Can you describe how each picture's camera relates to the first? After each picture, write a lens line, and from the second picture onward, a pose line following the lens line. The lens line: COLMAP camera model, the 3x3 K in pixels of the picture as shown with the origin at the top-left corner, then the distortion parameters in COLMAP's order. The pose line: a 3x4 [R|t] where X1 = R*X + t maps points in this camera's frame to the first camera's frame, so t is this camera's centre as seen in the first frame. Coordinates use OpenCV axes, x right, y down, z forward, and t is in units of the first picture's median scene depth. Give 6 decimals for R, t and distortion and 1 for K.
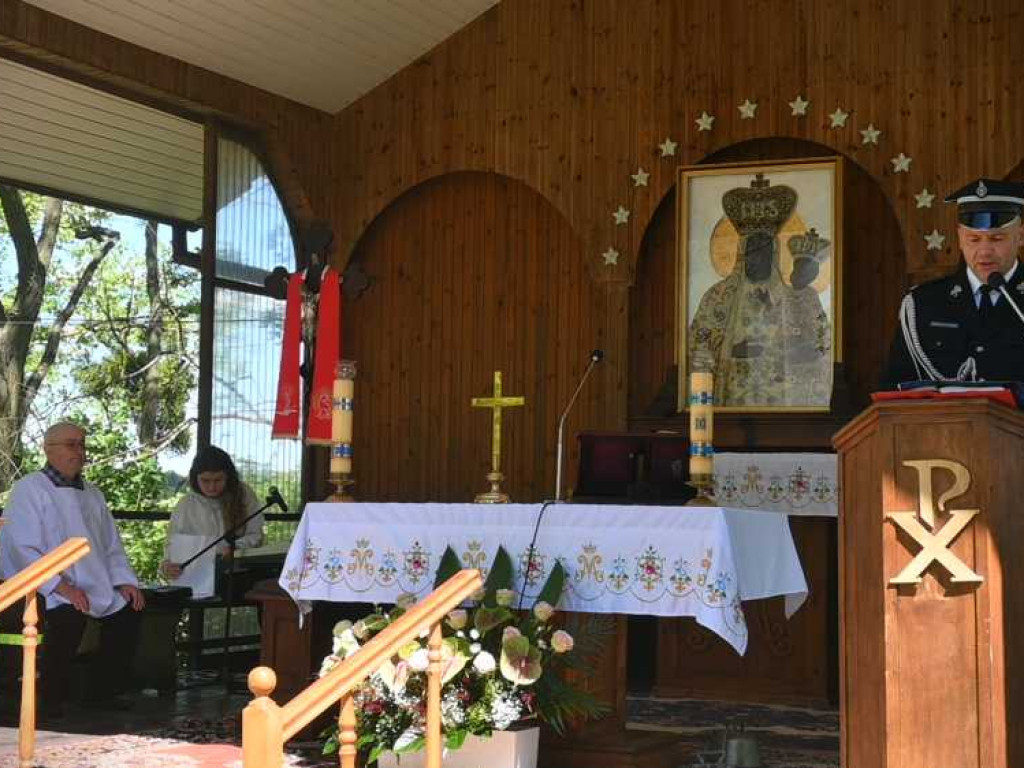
lens RADIAL K [[1783.5, 0, 512.0], [0, 1783.5, 384.0], [0, 0, 1]] dist [0.013168, 0.054093]
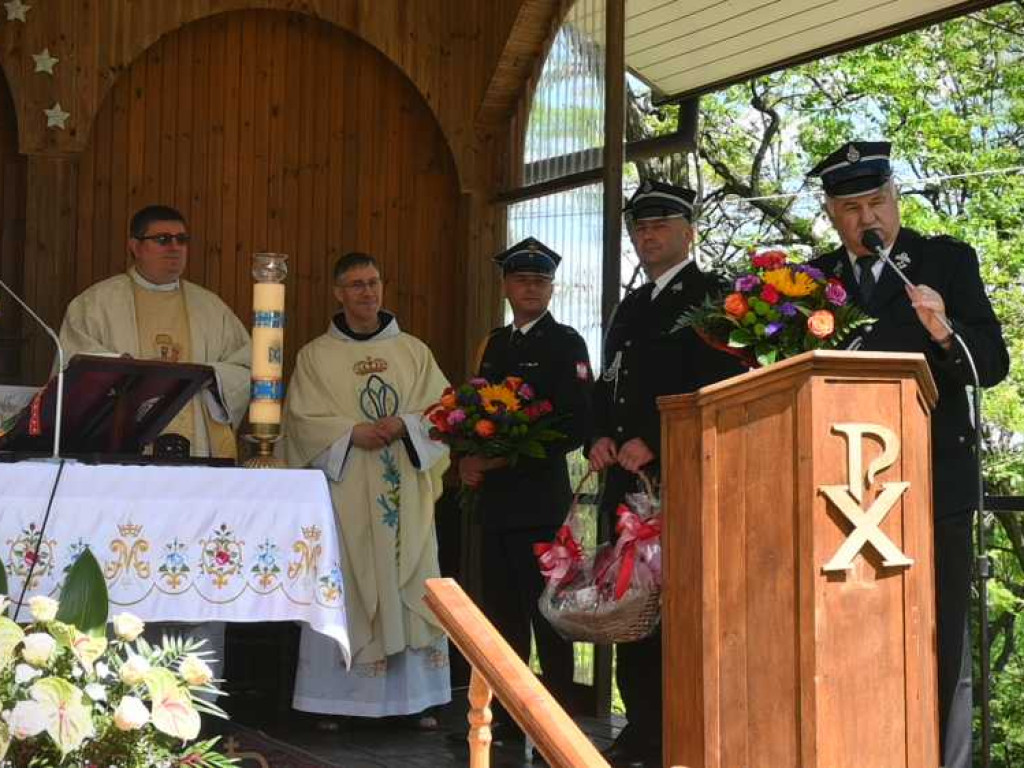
lens RADIAL K [[1999.9, 0, 541.4], [0, 1999.9, 381.5], [0, 0, 1]] dist [-0.025954, 0.091204]
pose [[0.609814, 0.032444, 0.791880, -0.449925], [-0.066648, 0.997722, 0.010447, 0.016985], [-0.789737, -0.059148, 0.610588, 0.400506]]
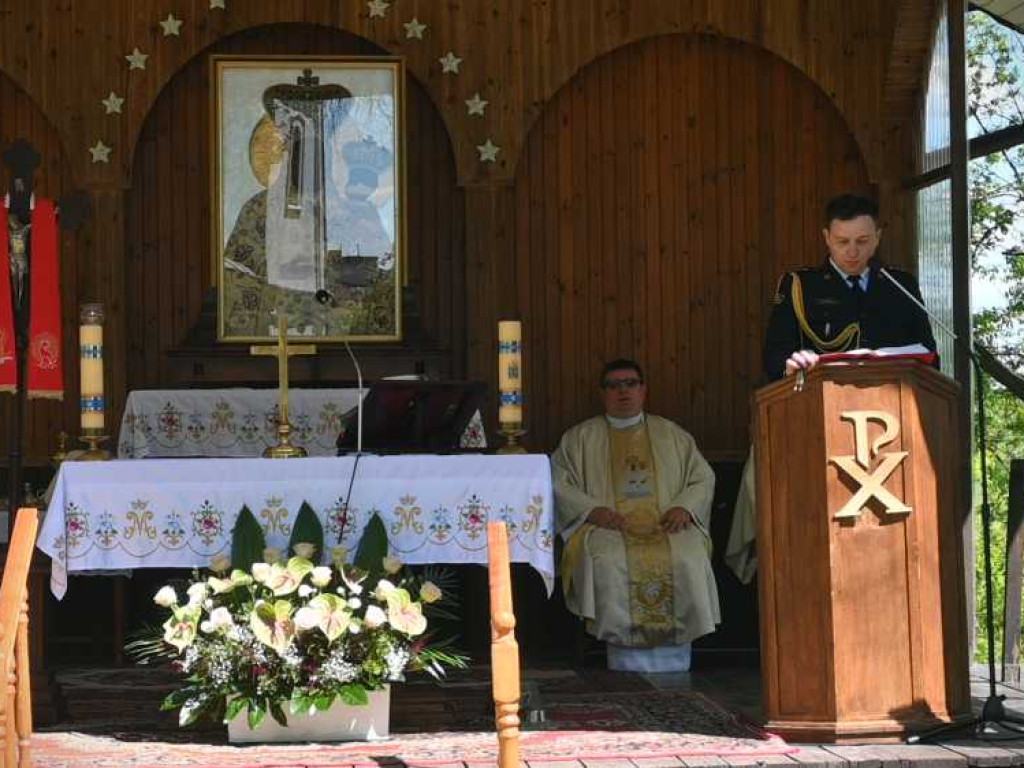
lens RADIAL K [[2857.1, 0, 512.0], [0, 2857.1, 384.0], [0, 0, 1]] dist [0.000446, 0.414746]
pose [[0.865247, -0.018488, 0.501005, -0.673115], [-0.008886, 0.998597, 0.052196, -0.052901], [-0.501267, -0.049615, 0.863869, -0.376875]]
